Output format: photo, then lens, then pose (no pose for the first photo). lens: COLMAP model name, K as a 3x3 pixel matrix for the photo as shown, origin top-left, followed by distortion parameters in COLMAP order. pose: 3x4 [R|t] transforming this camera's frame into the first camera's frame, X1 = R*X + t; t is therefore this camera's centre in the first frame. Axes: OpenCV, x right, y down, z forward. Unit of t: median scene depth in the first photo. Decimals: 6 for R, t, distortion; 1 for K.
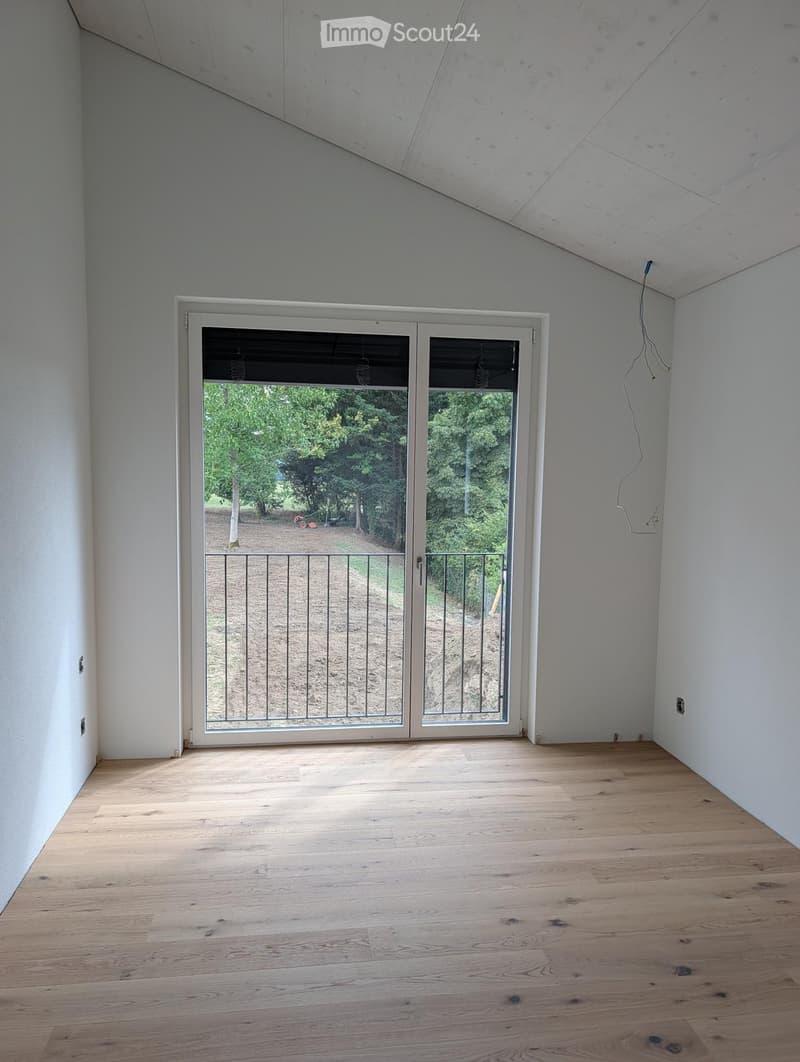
lens RADIAL K [[764.1, 0, 400.0], [0, 764.1, 531.0], [0, 0, 1]] dist [0.033334, -0.001232]
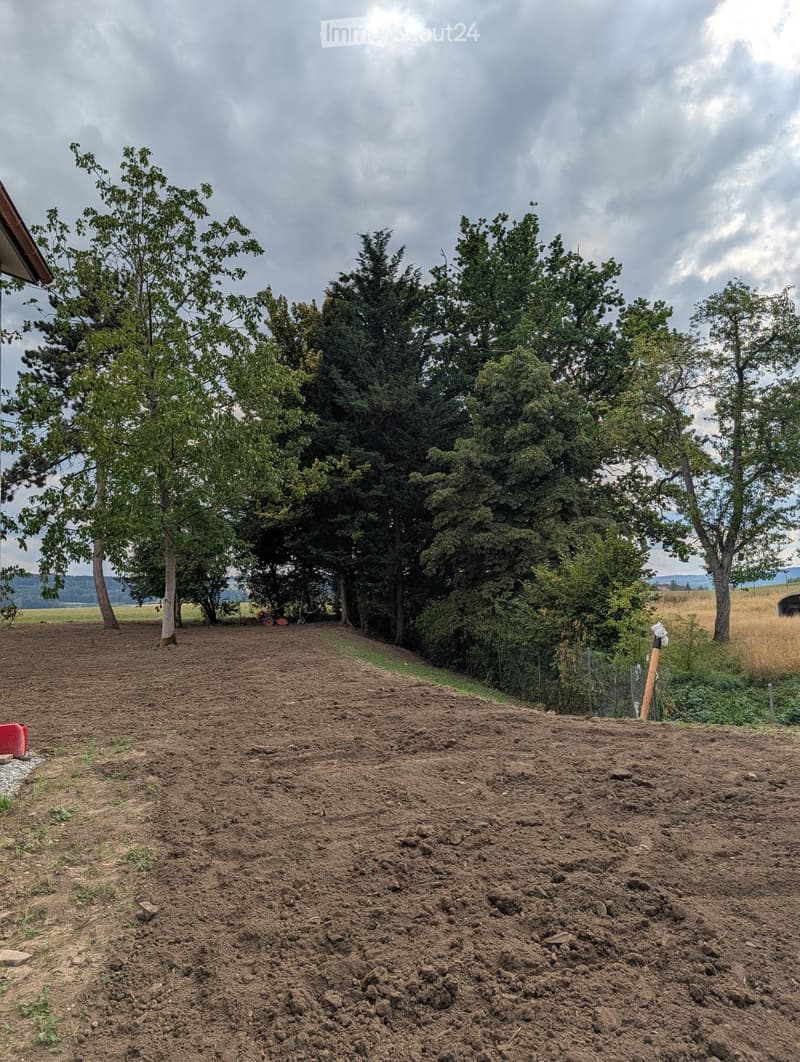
lens RADIAL K [[764.1, 0, 400.0], [0, 764.1, 531.0], [0, 0, 1]] dist [0.033334, -0.001232]
pose [[0.995384, -0.056672, 0.077454, -0.068035], [0.069430, 0.982391, -0.173457, 0.053909], [-0.066260, 0.178034, 0.981791, 0.314085]]
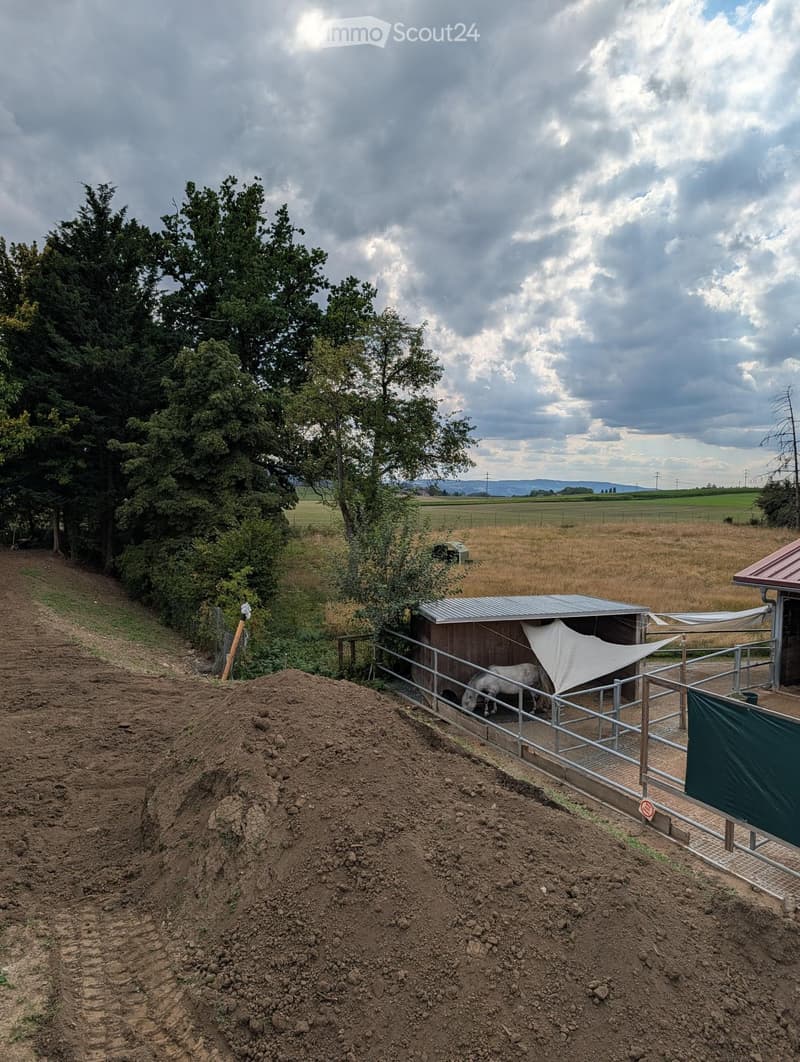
lens RADIAL K [[790.7, 0, 400.0], [0, 790.7, 531.0], [0, 0, 1]] dist [0.067523, -0.100491]
pose [[0.940660, -0.017968, 0.338874, 0.003466], [0.023565, 0.999645, -0.012409, -0.006714], [-0.338531, 0.019658, 0.940750, 0.084348]]
